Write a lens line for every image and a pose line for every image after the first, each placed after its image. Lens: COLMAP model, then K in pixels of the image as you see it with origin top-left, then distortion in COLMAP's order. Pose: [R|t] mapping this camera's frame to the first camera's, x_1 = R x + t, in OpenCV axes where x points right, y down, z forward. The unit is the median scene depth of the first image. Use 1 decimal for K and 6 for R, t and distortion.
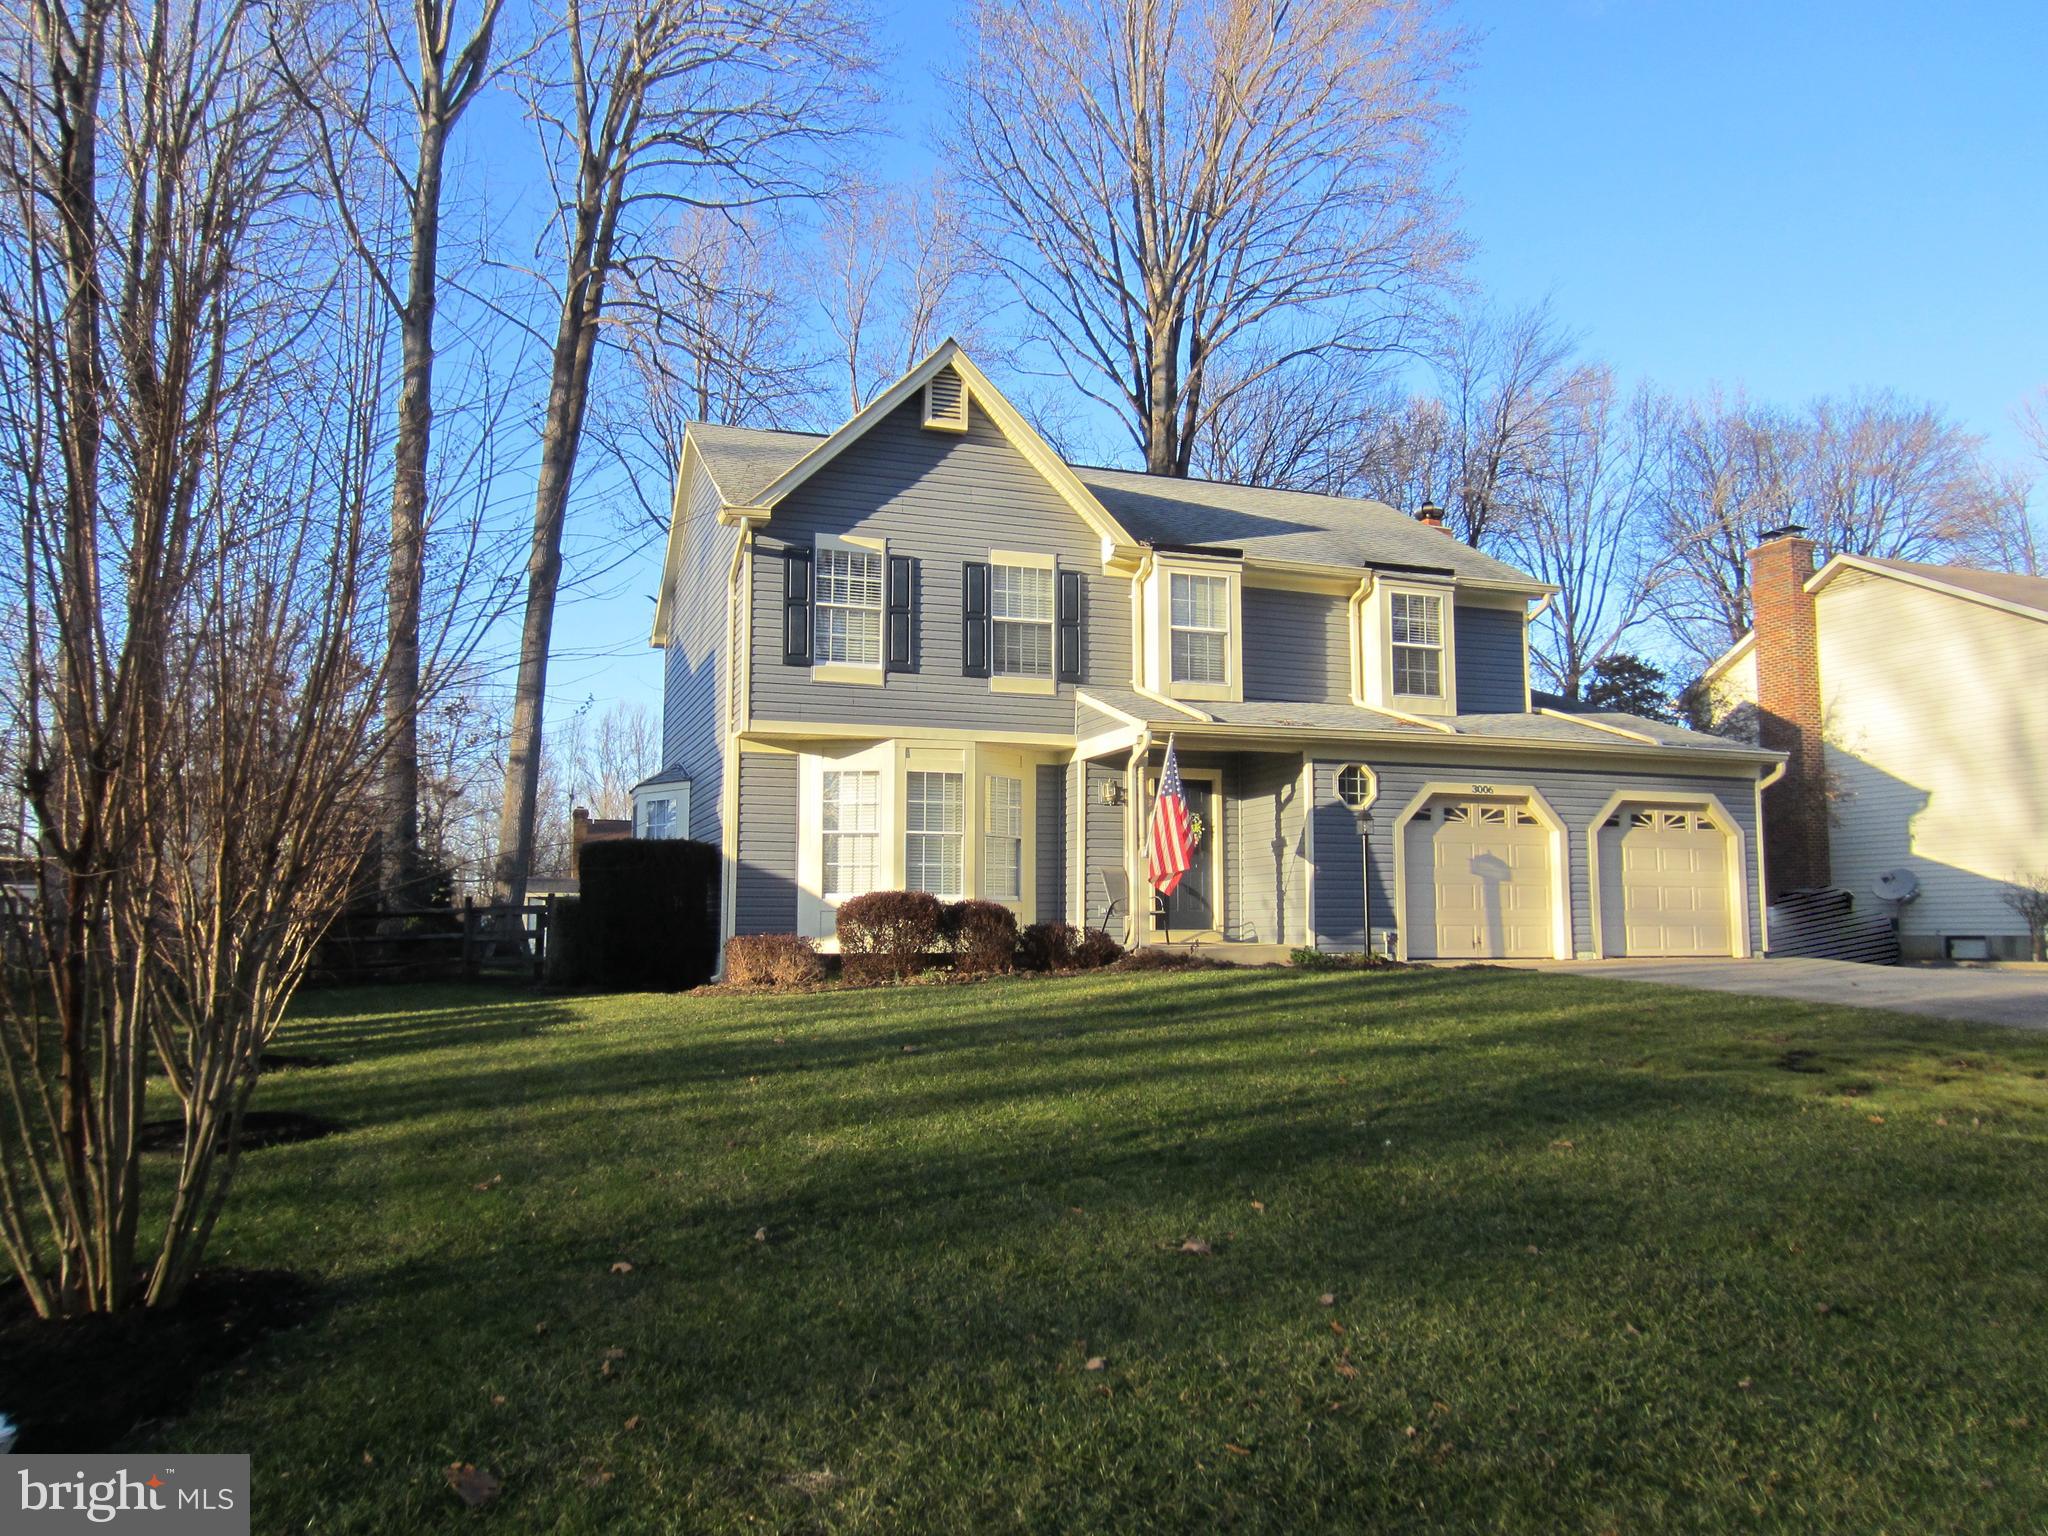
lens RADIAL K [[1456.2, 0, 1023.1], [0, 1456.2, 776.5], [0, 0, 1]] dist [-0.017504, 0.000417]
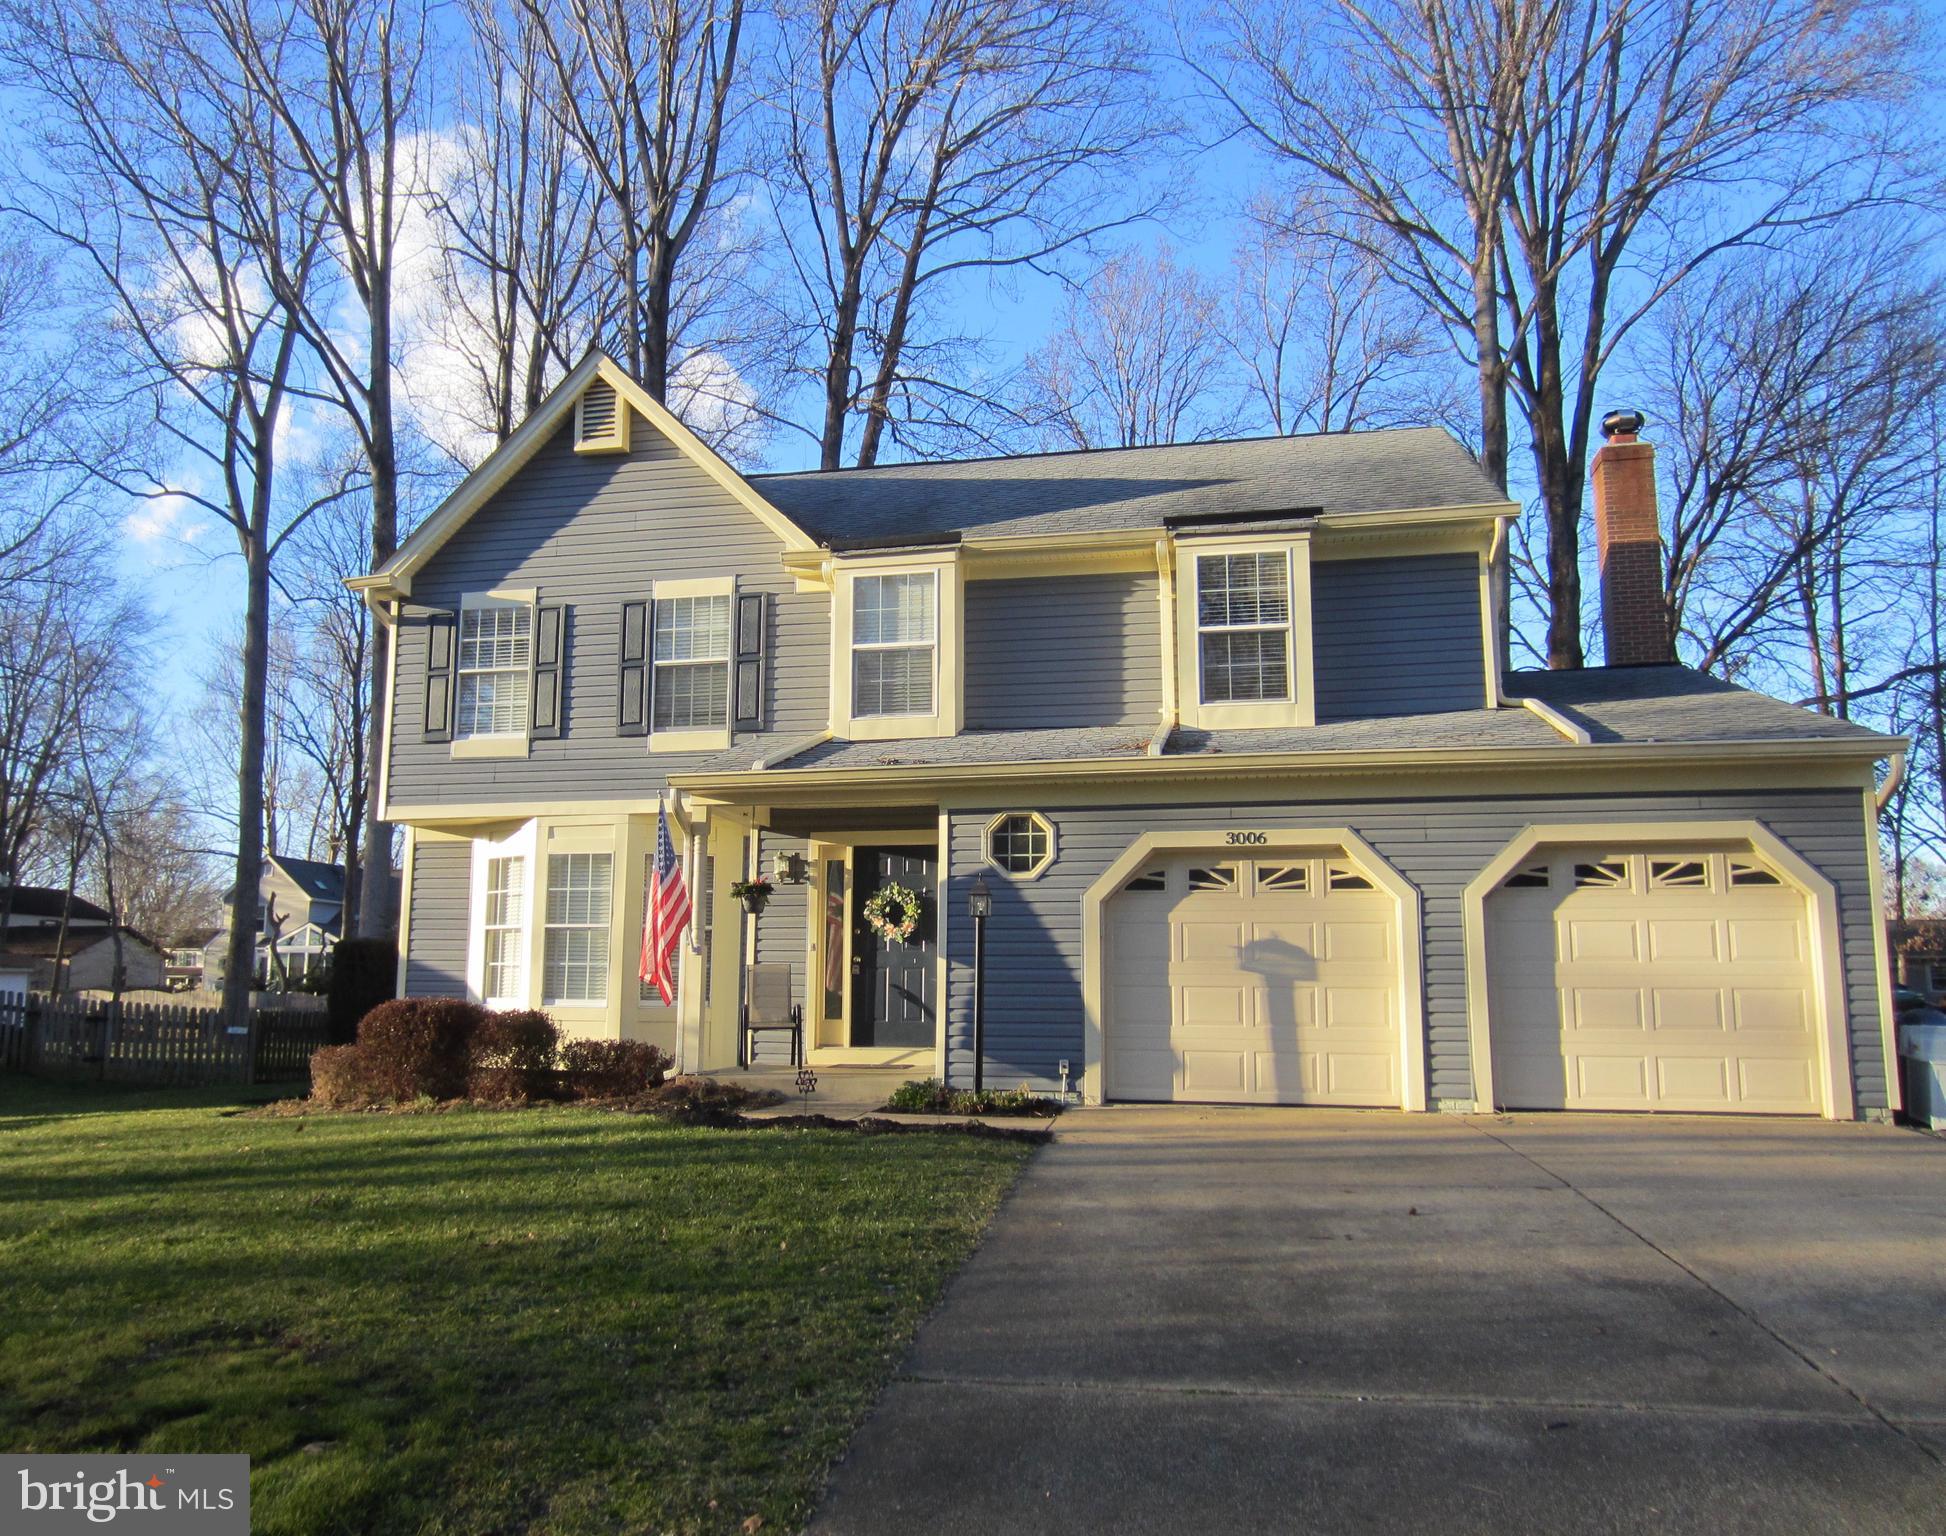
lens RADIAL K [[1498.1, 0, 973.8], [0, 1498.1, 760.1], [0, 0, 1]] dist [-0.035076, -0.003620]
pose [[0.839034, -0.080864, -0.538037, 0.581263], [0.048184, 0.996052, -0.074561, 0.018171], [0.541942, 0.036635, 0.839617, 0.383665]]
